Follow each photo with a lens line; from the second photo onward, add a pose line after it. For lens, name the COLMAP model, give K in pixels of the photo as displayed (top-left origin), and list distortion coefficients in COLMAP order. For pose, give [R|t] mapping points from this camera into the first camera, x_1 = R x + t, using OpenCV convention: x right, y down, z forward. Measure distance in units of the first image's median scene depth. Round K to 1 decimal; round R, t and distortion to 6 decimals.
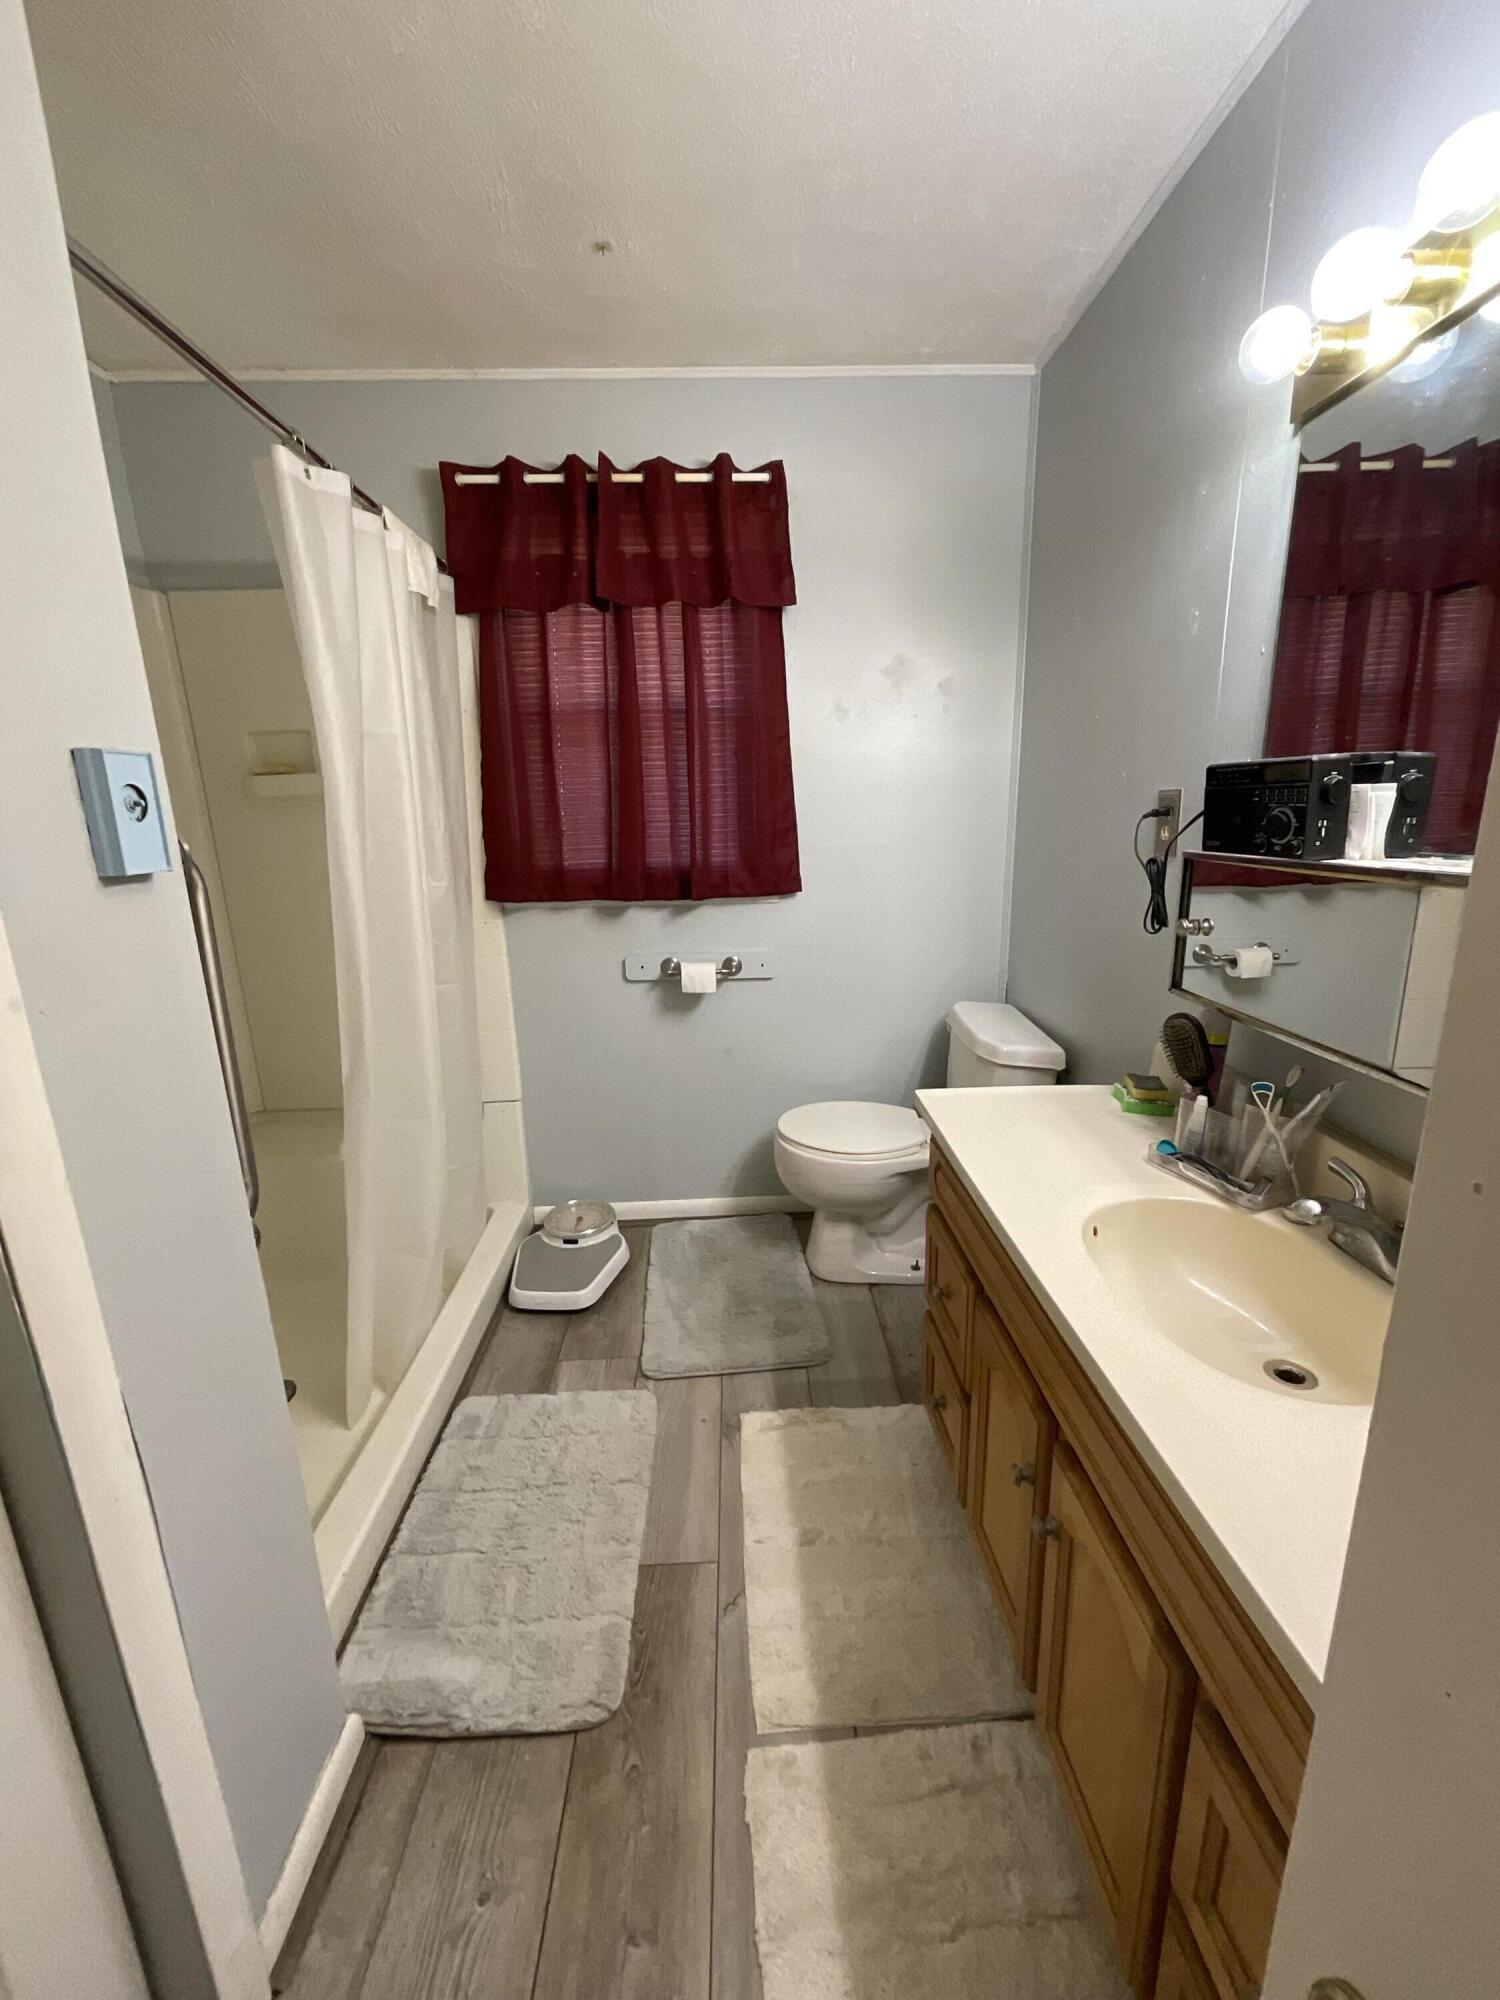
lens RADIAL K [[808.3, 0, 750.0], [0, 808.3, 1000.0], [0, 0, 1]] dist [0.001896, 0.000408]
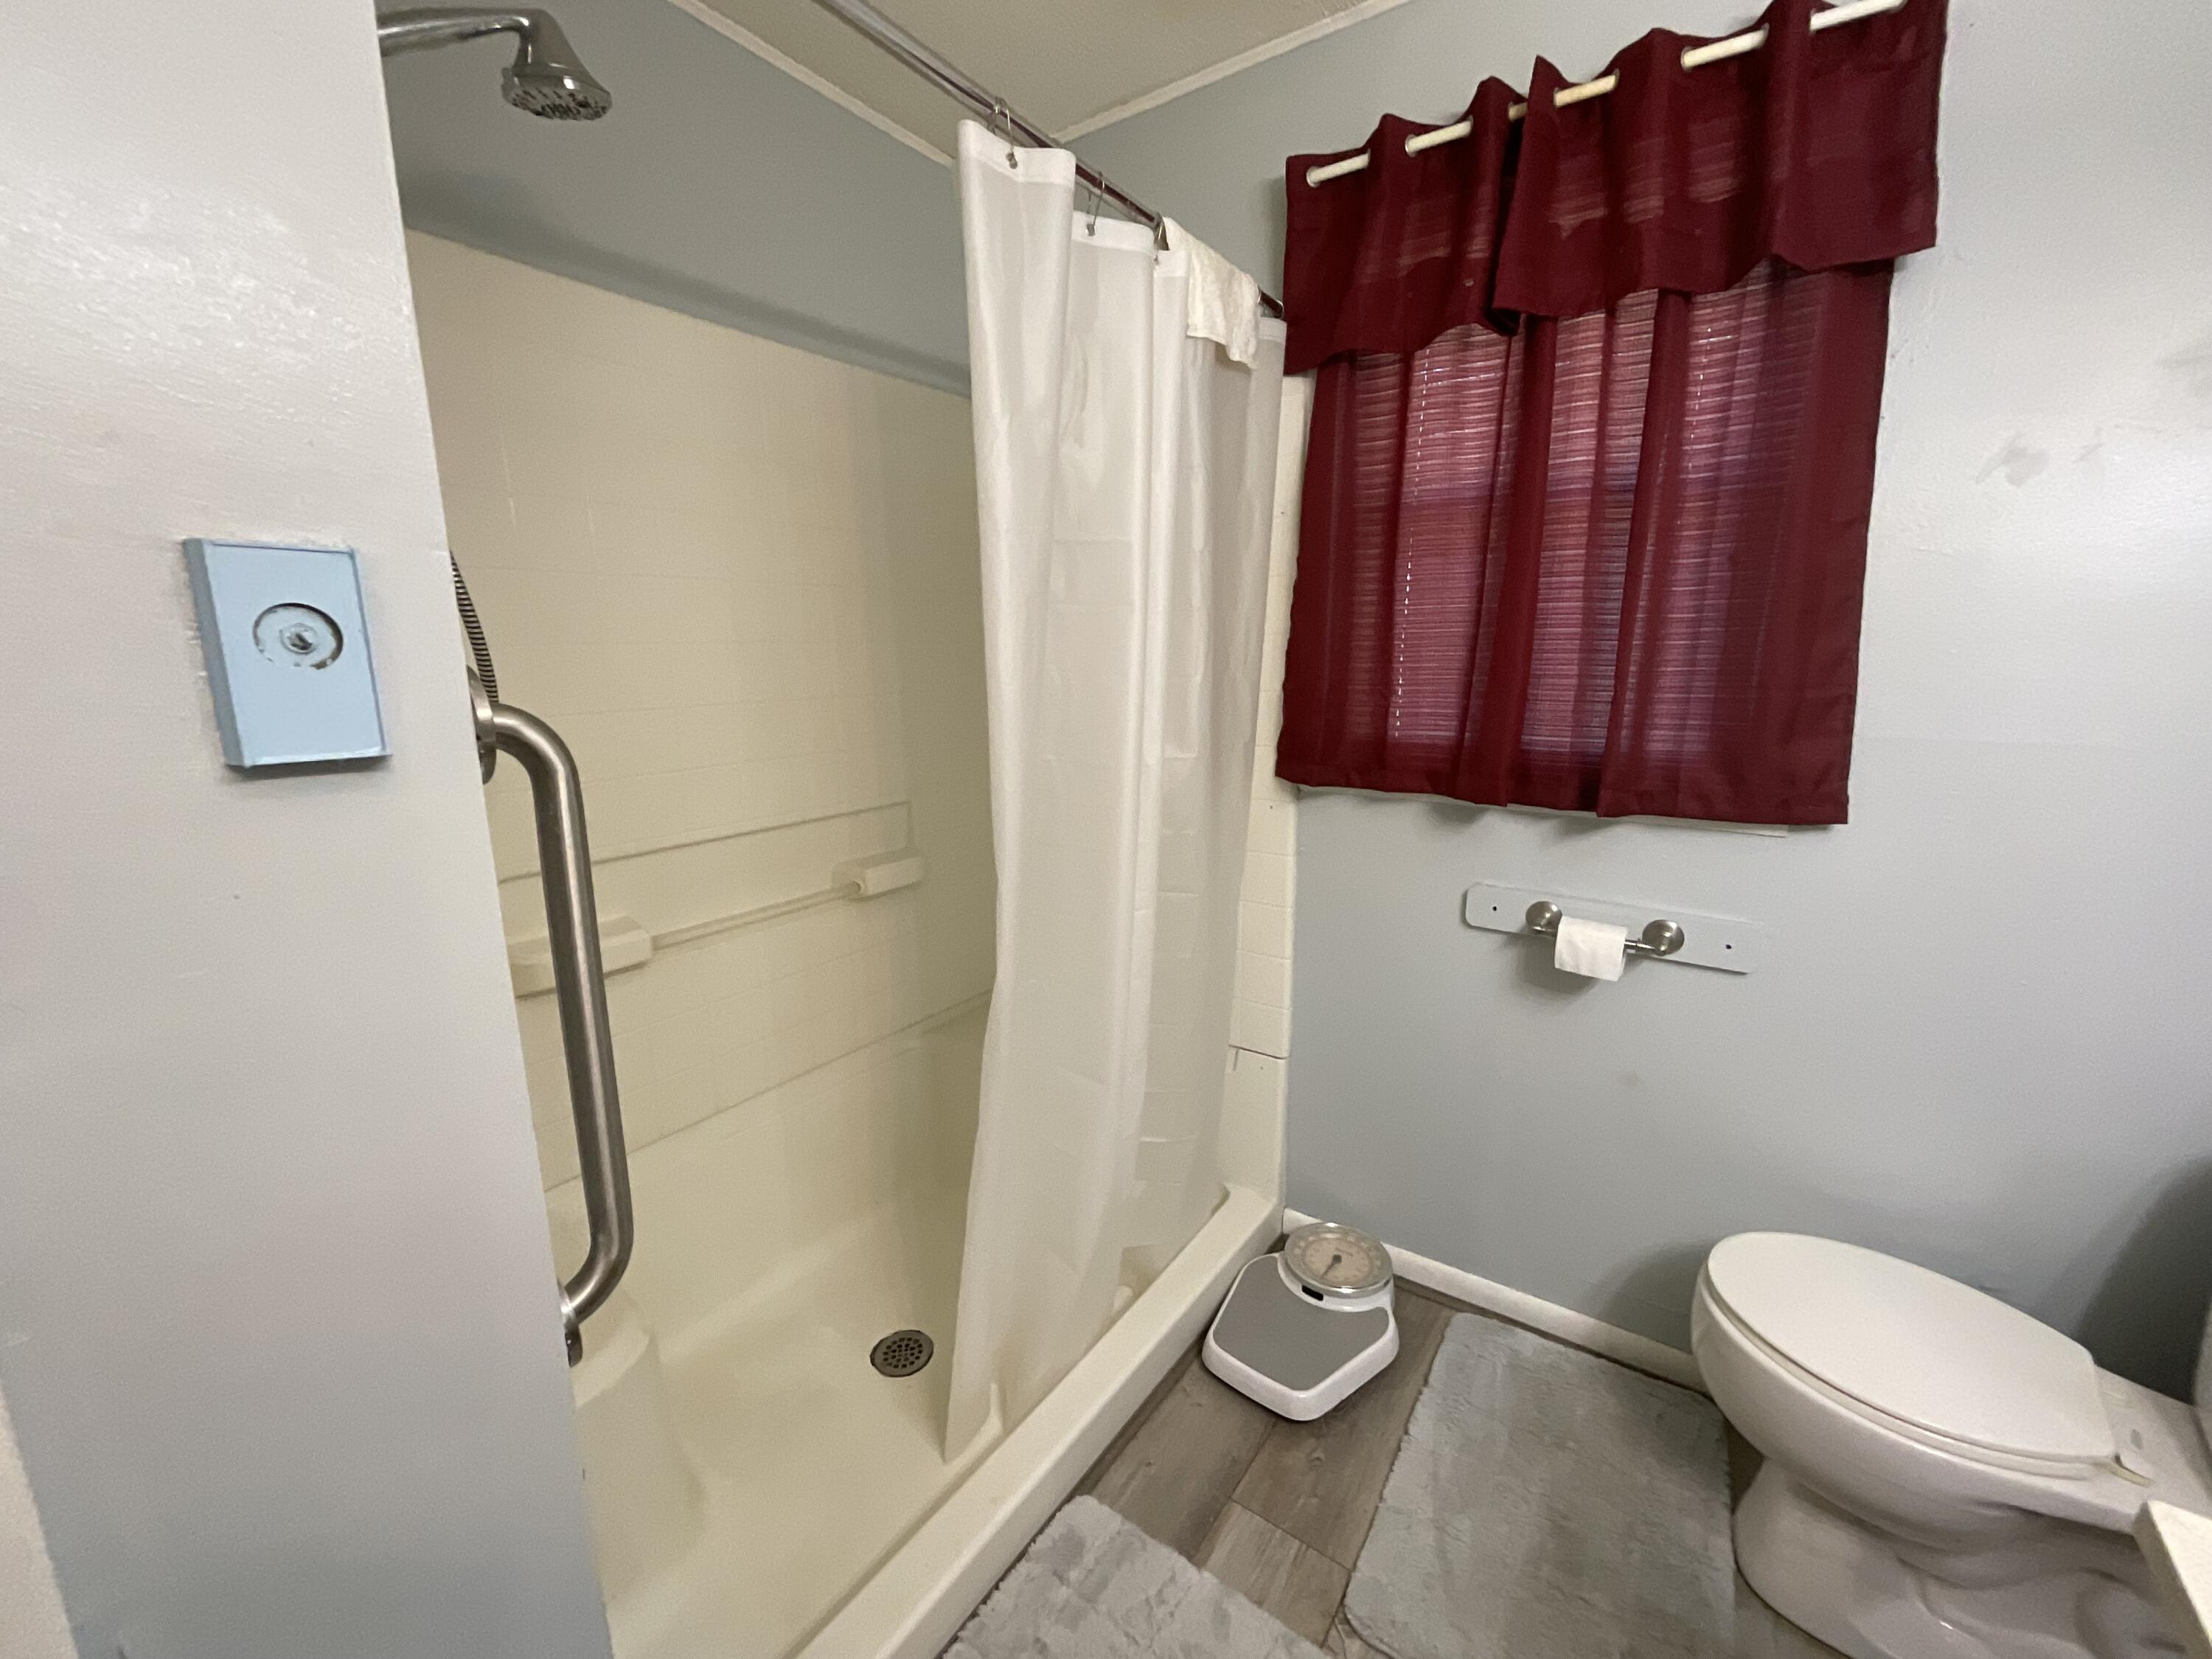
lens RADIAL K [[894.0, 0, 1110.2], [0, 894.0, 830.9], [0, 0, 1]] dist [0.001896, 0.000408]
pose [[0.799370, 0.140509, -0.584179, 0.025265], [-0.156790, 0.987366, 0.022939, -0.074456], [0.580021, 0.073257, 0.811301, 0.291410]]
